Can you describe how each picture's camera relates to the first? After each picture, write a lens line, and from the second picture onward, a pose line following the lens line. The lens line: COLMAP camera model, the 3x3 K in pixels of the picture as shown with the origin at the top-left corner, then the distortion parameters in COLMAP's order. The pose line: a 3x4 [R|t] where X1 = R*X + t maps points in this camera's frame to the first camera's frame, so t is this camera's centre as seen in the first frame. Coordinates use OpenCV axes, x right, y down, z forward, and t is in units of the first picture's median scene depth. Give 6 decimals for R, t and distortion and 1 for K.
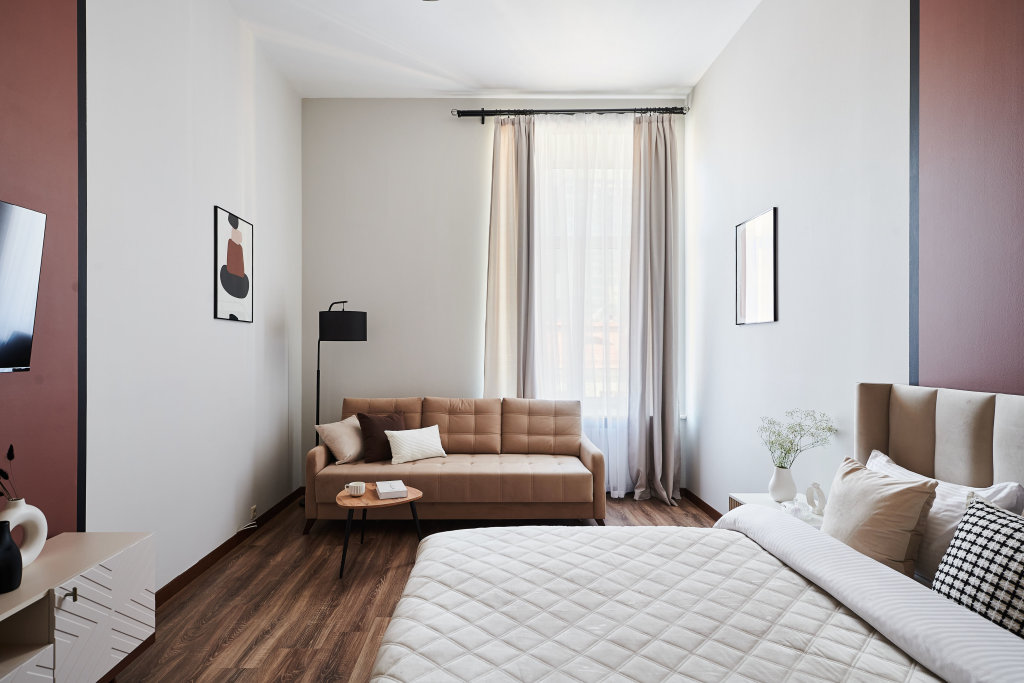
lens RADIAL K [[565.0, 0, 512.0], [0, 565.0, 341.5], [0, 0, 1]] dist [0.004445, 0.000681]
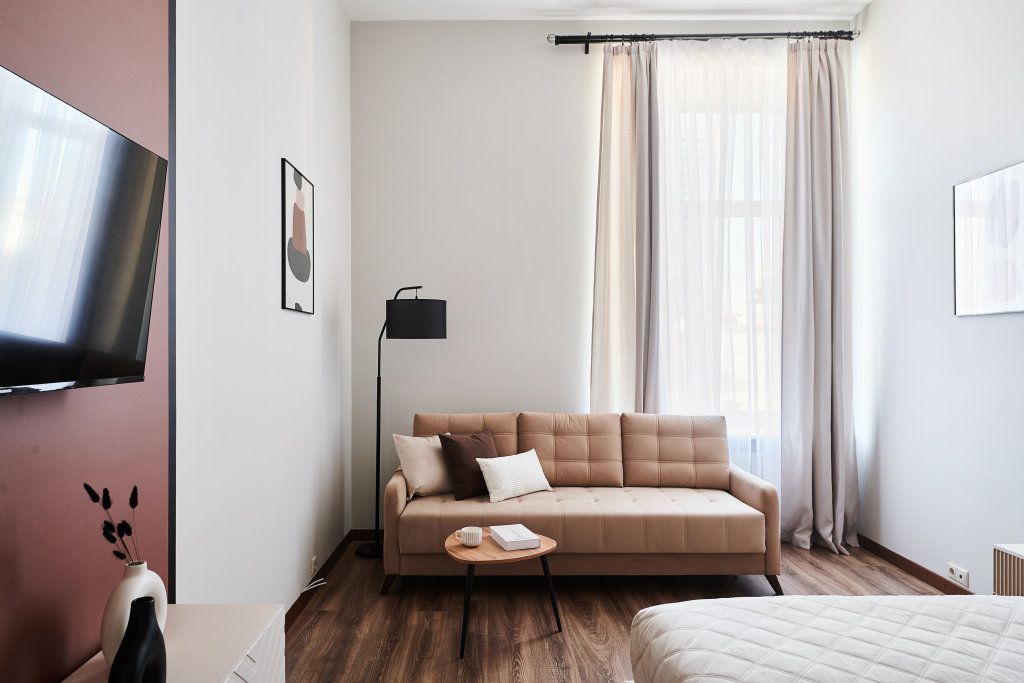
lens RADIAL K [[708.9, 0, 510.1], [0, 708.9, 336.8], [0, 0, 1]] dist [-0.001384, -0.006621]
pose [[0.999973, -0.002054, -0.007055, -0.163325], [0.002034, 0.999994, -0.002835, -0.000238], [0.007061, 0.002820, 0.999971, 0.048706]]
